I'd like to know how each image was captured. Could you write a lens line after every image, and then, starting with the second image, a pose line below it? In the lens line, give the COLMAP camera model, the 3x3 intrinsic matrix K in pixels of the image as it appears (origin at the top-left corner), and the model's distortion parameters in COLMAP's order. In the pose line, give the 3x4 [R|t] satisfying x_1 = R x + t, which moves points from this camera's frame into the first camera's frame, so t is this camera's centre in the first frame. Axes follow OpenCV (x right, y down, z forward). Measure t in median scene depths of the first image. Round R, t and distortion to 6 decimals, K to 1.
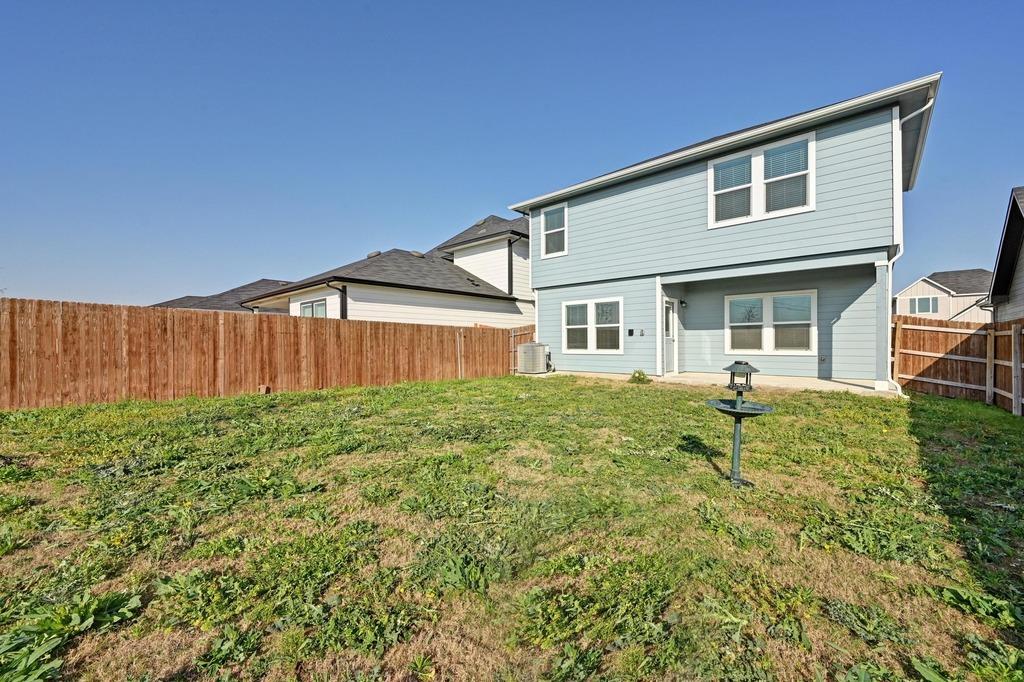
lens RADIAL K [[405.1, 0, 512.0], [0, 405.1, 341.0], [0, 0, 1]] dist [-0.000714, -0.000223]
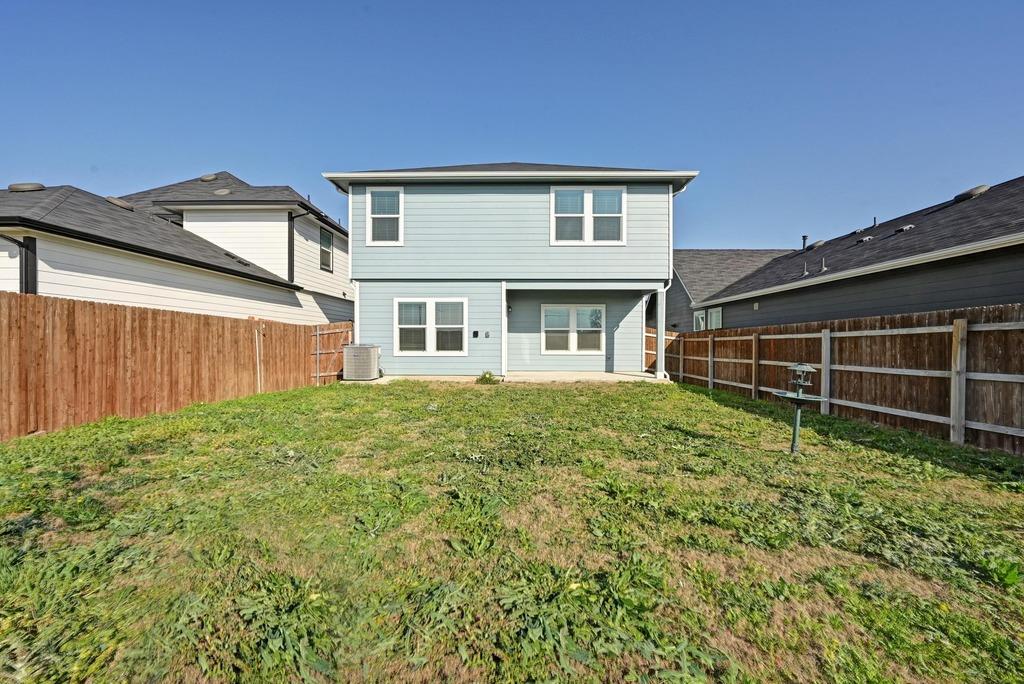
lens RADIAL K [[405.1, 0, 512.0], [0, 405.1, 342.0], [0, 0, 1]] dist [-0.000714, -0.000223]
pose [[0.754709, 0.007191, 0.656021, -0.295293], [-0.009939, 0.999950, 0.000474, -0.002739], [-0.655985, -0.006878, 0.754743, 0.176297]]
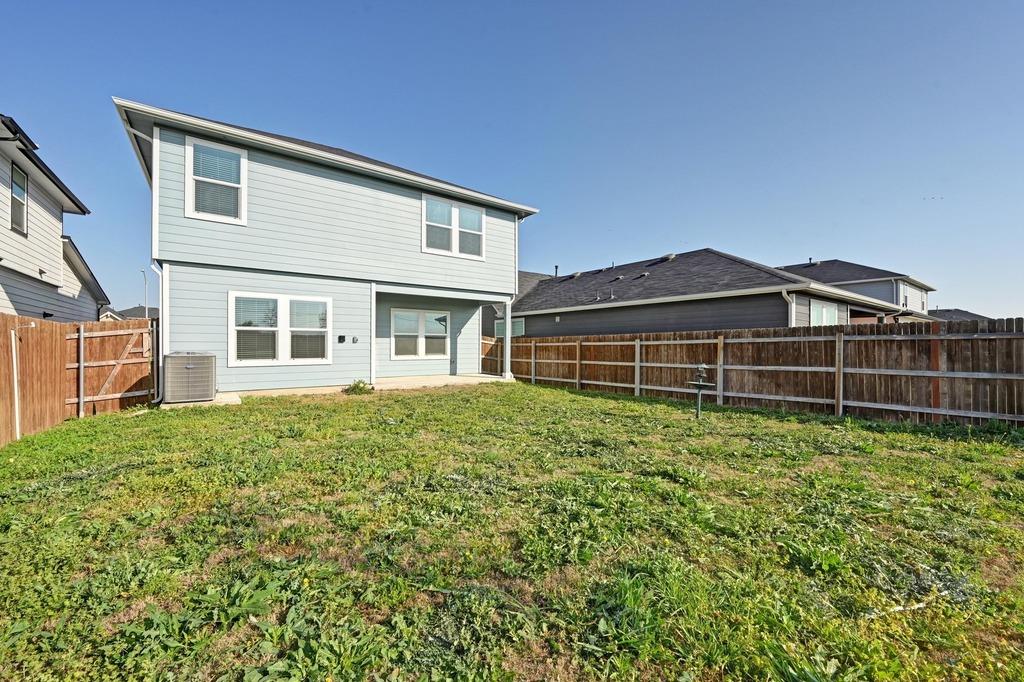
lens RADIAL K [[405.1, 0, 512.0], [0, 405.1, 341.0], [0, 0, 1]] dist [-0.000714, -0.000223]
pose [[0.192239, 0.014396, 0.981243, -0.507588], [-0.009153, 0.999875, -0.012876, -0.008520], [-0.981305, -0.006506, 0.192347, 0.448817]]
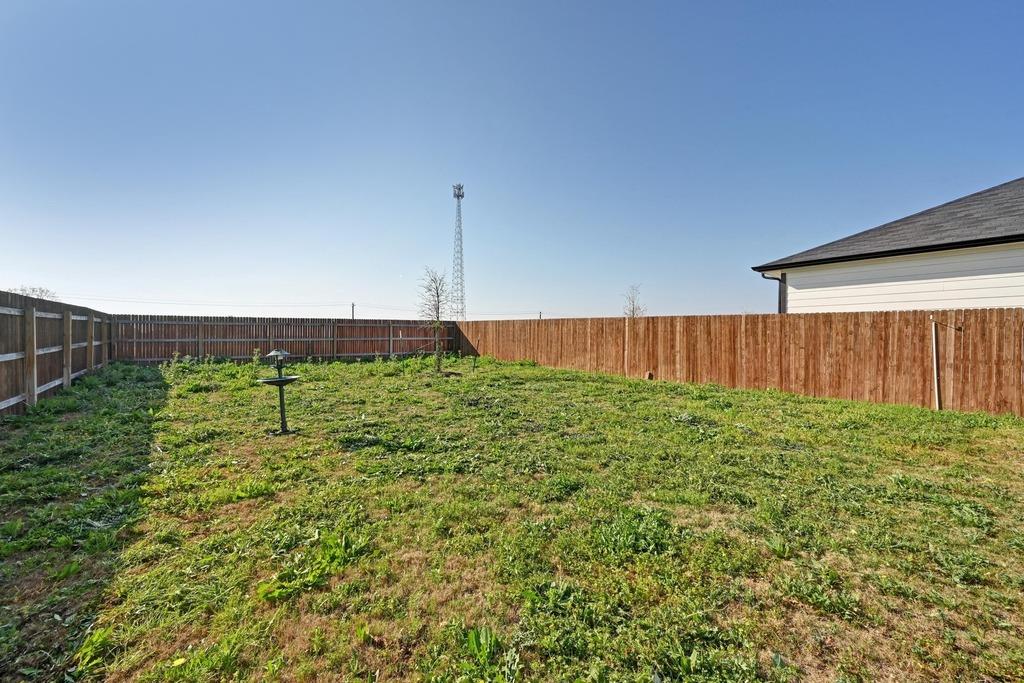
lens RADIAL K [[405.1, 0, 512.0], [0, 405.1, 341.5], [0, 0, 1]] dist [-0.000714, -0.000223]
pose [[-0.161595, 0.006199, -0.986838, 0.550928], [-0.003495, 0.999970, 0.006854, 0.004051], [0.986851, 0.004556, -0.161569, 0.597004]]
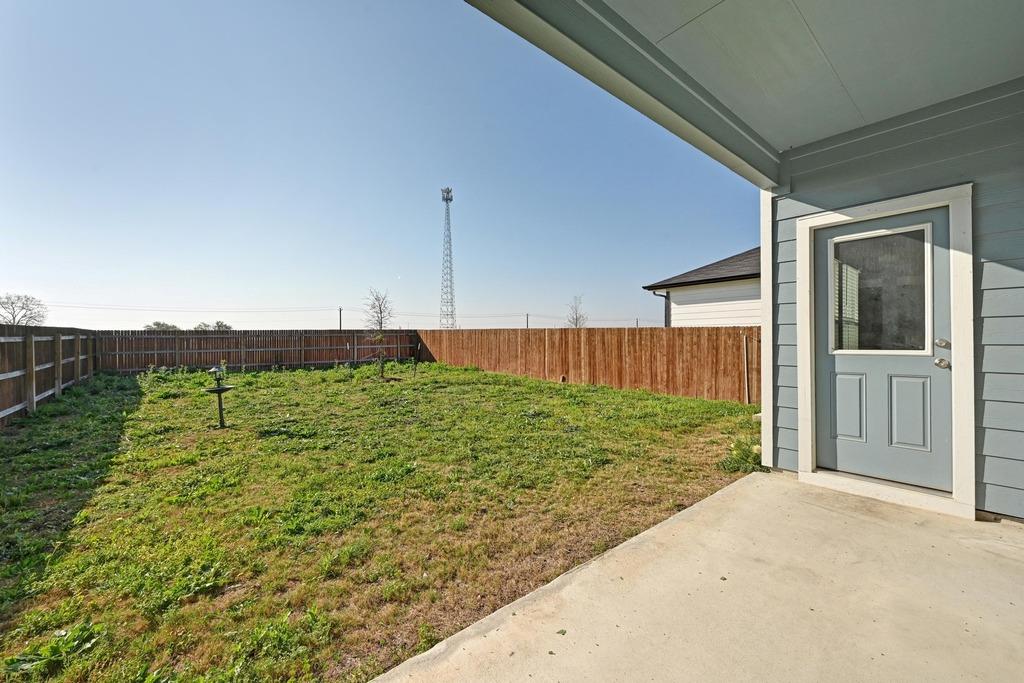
lens RADIAL K [[405.1, 0, 512.0], [0, 405.1, 341.5], [0, 0, 1]] dist [-0.000714, -0.000223]
pose [[-0.146180, 0.005483, -0.989243, 0.686020], [0.008601, 0.999954, 0.004272, -0.019084], [0.989221, -0.007884, -0.146220, 0.793054]]
